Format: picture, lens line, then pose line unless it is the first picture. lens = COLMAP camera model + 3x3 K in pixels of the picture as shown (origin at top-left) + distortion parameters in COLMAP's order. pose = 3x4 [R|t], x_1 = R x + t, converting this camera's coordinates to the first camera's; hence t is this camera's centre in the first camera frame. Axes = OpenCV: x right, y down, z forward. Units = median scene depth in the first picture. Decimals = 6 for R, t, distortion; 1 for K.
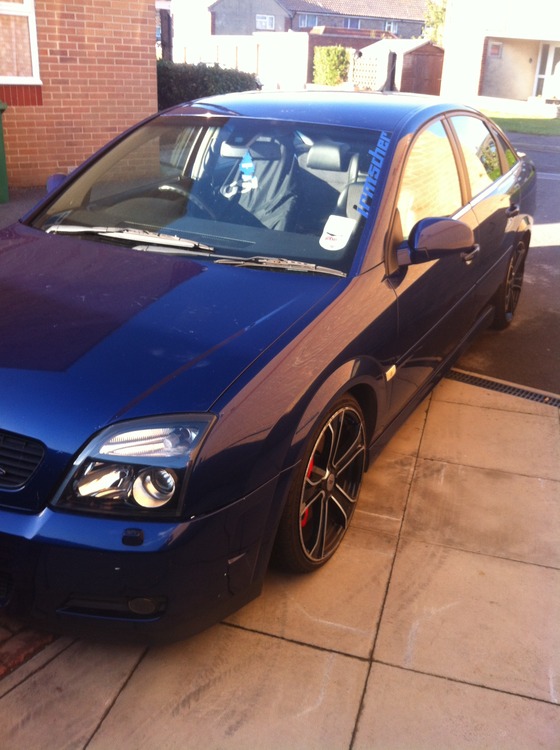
lens RADIAL K [[757.8, 0, 276.1], [0, 757.8, 378.8], [0, 0, 1]] dist [-0.013785, 0.000000]
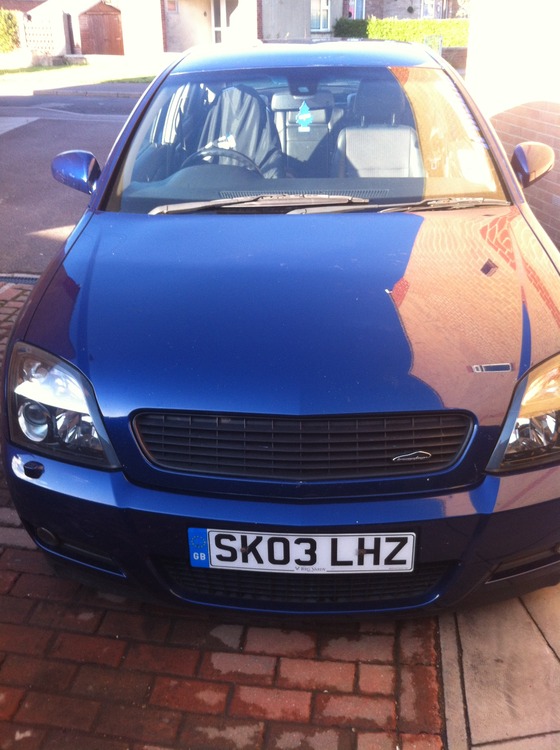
lens RADIAL K [[757.8, 0, 277.0], [0, 757.8, 370.0], [0, 0, 1]] dist [-0.013785, 0.000000]
pose [[0.873947, -0.242378, 0.421271, -0.129530], [0.228810, 0.969896, 0.083354, -0.013931], [-0.428792, 0.023544, 0.903096, 0.037652]]
